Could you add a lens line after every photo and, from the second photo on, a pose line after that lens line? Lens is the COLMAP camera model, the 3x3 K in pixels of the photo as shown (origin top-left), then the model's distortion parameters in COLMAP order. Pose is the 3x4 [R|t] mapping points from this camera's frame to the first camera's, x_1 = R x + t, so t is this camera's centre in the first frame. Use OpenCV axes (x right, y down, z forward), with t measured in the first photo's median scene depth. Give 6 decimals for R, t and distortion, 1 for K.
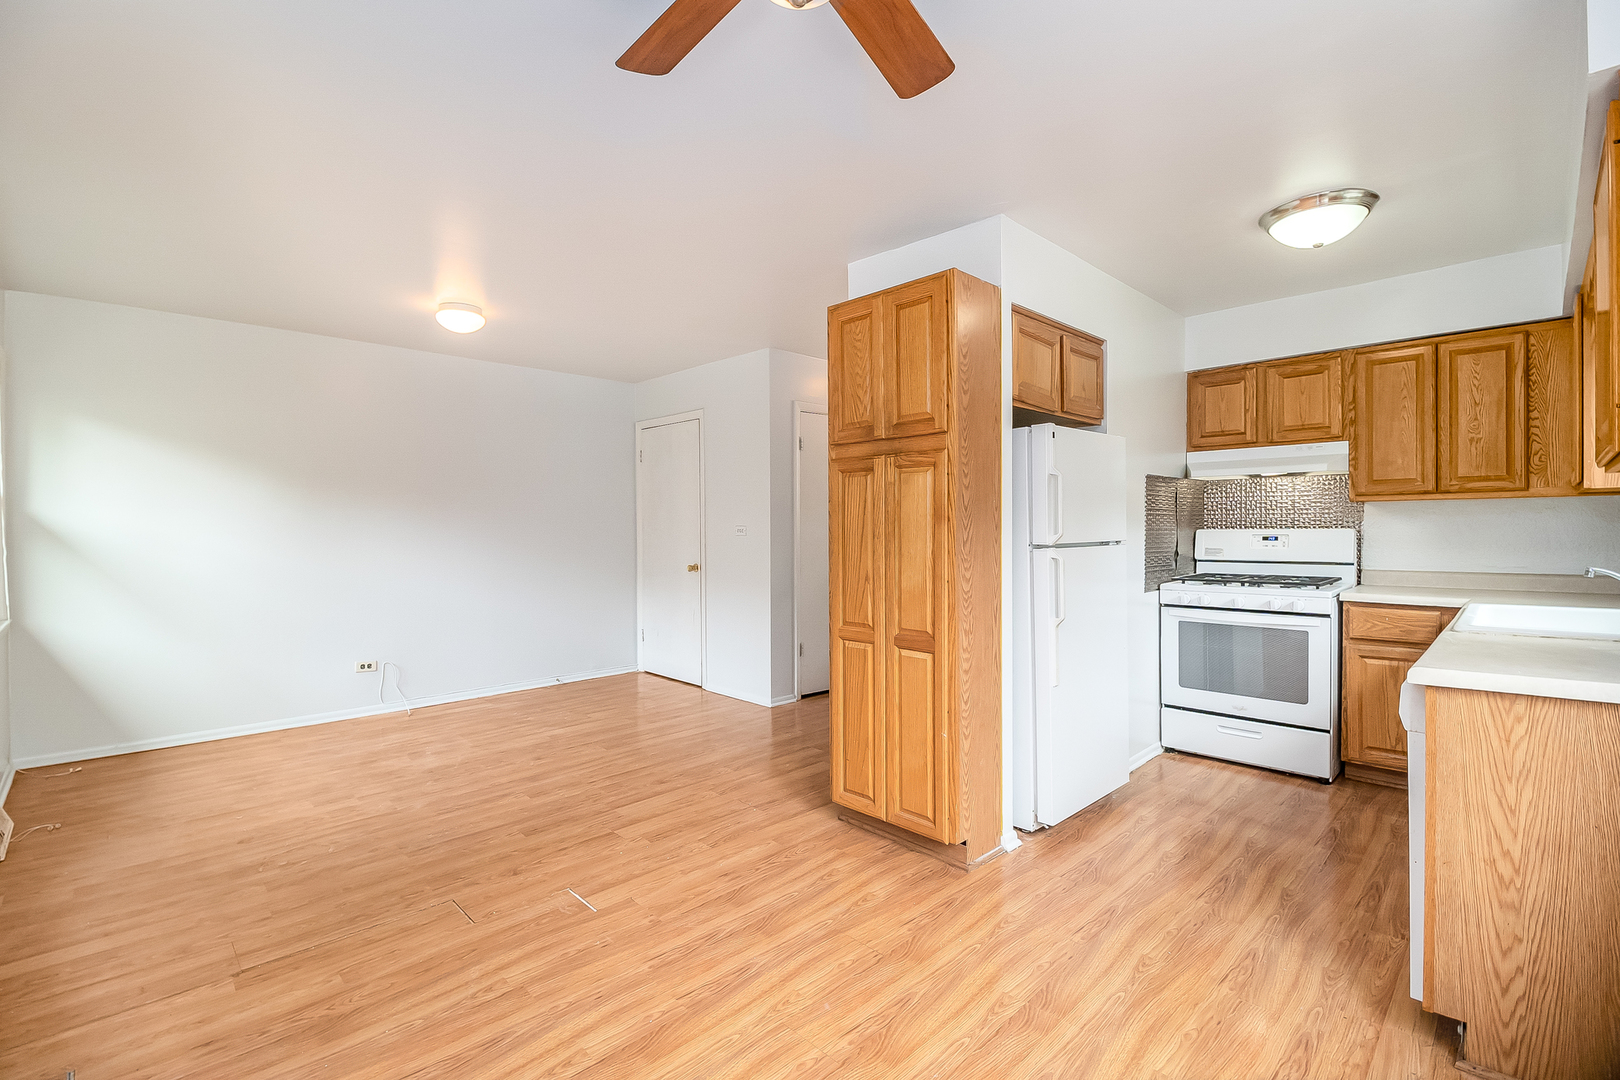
lens RADIAL K [[705.5, 0, 811.3], [0, 705.5, 541.6], [0, 0, 1]] dist [-0.017788, -0.002128]
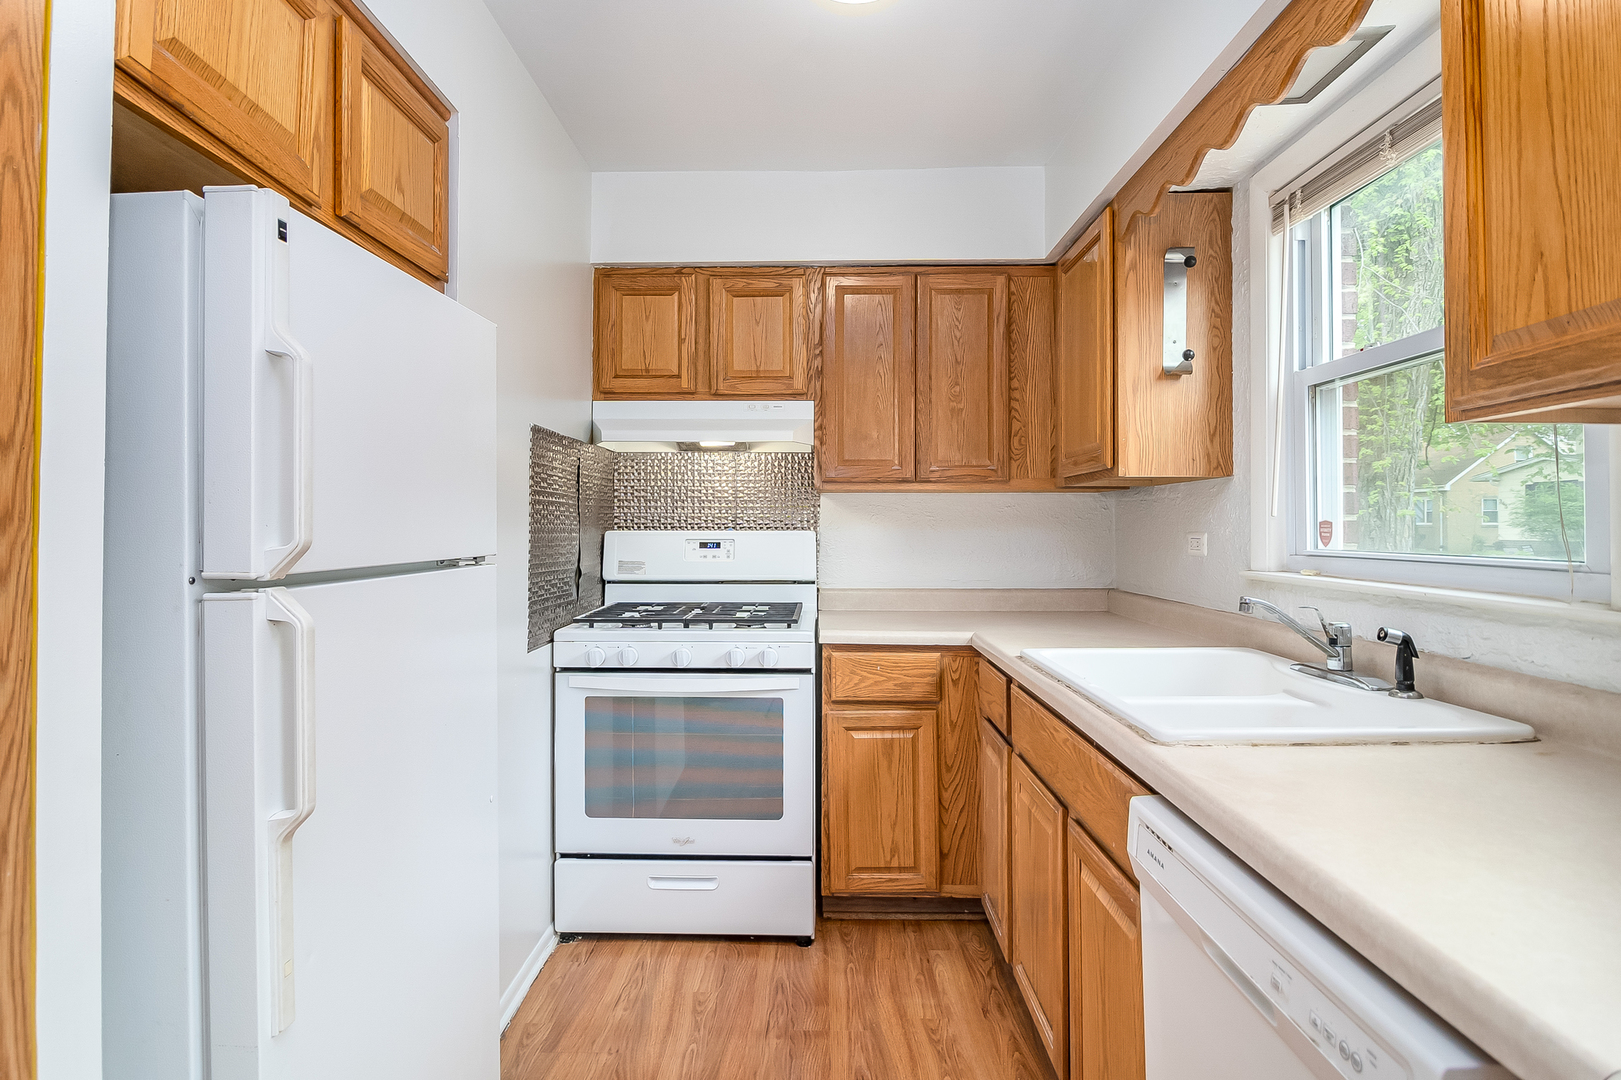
lens RADIAL K [[862.2, 0, 786.1], [0, 862.2, 514.6], [0, 0, 1]] dist [-0.003678, -0.006346]
pose [[0.728814, 0.018355, 0.684465, 0.186385], [0.004175, 0.999503, -0.031248, -0.008388], [-0.684699, 0.025632, 0.728375, 0.425691]]
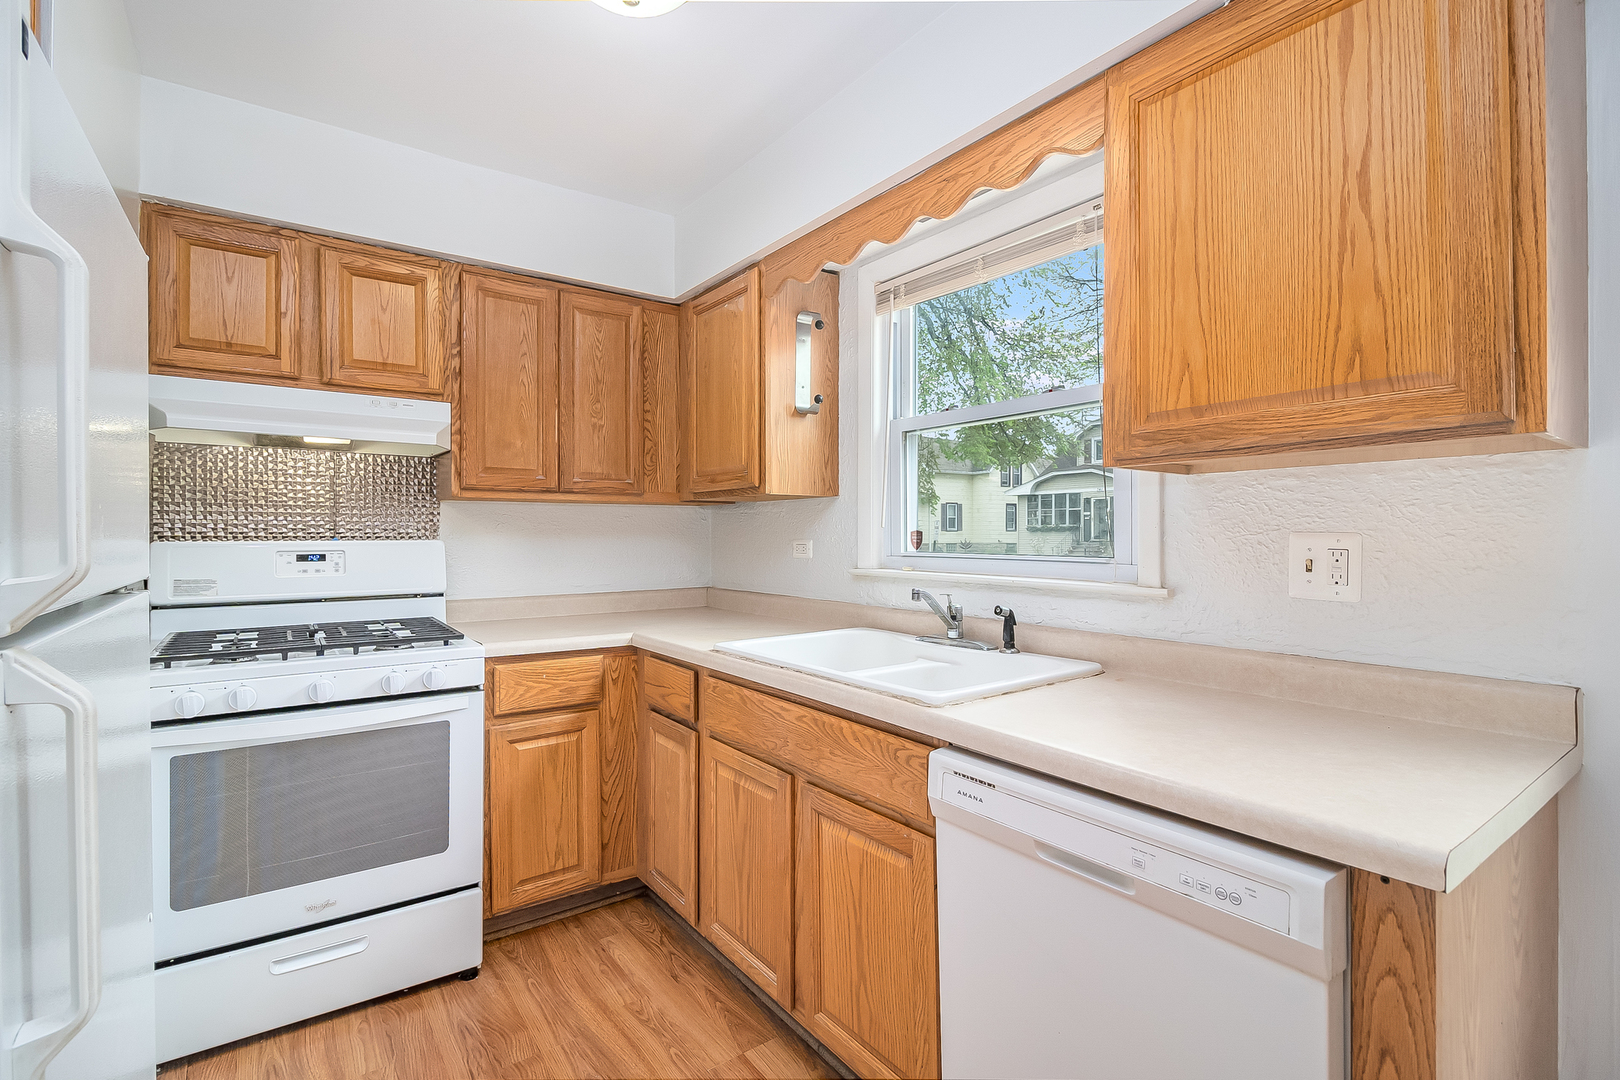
lens RADIAL K [[761.7, 0, 811.1], [0, 761.7, 530.6], [0, 0, 1]] dist [0.007971, -0.005563]
pose [[0.159116, 0.012971, 0.987175, 0.137106], [0.014993, 0.999767, -0.015553, -0.011643], [-0.987146, 0.017275, 0.158885, 0.582031]]
